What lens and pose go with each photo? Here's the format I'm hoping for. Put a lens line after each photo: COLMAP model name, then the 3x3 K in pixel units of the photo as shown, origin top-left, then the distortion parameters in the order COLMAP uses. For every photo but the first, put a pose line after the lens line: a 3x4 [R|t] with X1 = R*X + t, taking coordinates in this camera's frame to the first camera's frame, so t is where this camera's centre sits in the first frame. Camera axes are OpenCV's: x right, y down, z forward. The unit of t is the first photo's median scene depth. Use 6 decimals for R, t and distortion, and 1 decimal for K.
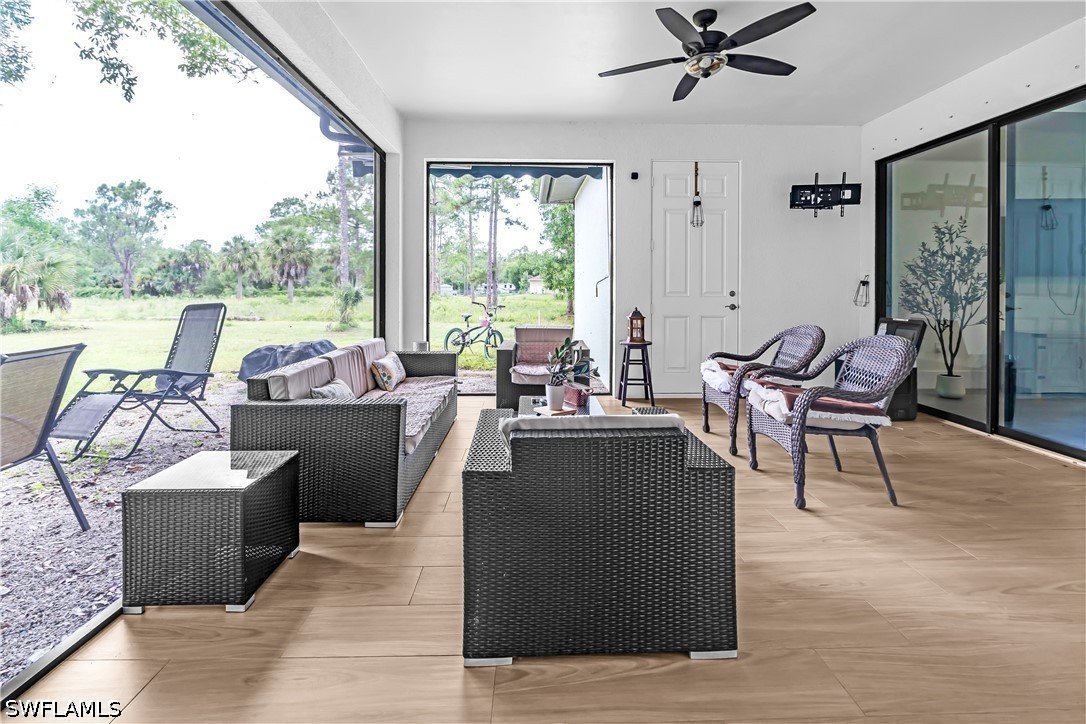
lens RADIAL K [[496.6, 0, 545.4], [0, 496.6, 289.4], [0, 0, 1]] dist [-0.002552, -0.000250]
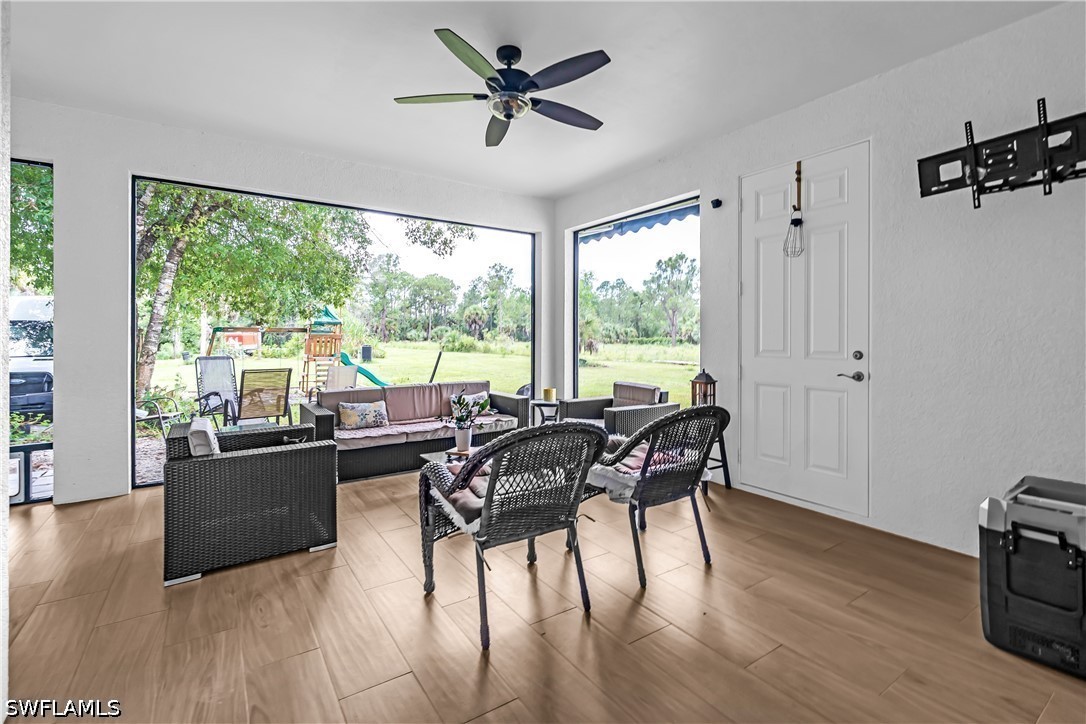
lens RADIAL K [[490.9, 0, 546.7], [0, 490.9, 326.2], [0, 0, 1]] dist [-0.001067, 0.000229]
pose [[0.531639, -0.019388, -0.846749, 0.690720], [-0.000706, 0.999727, -0.023334, -0.013072], [0.846971, 0.013003, 0.531480, 0.346636]]
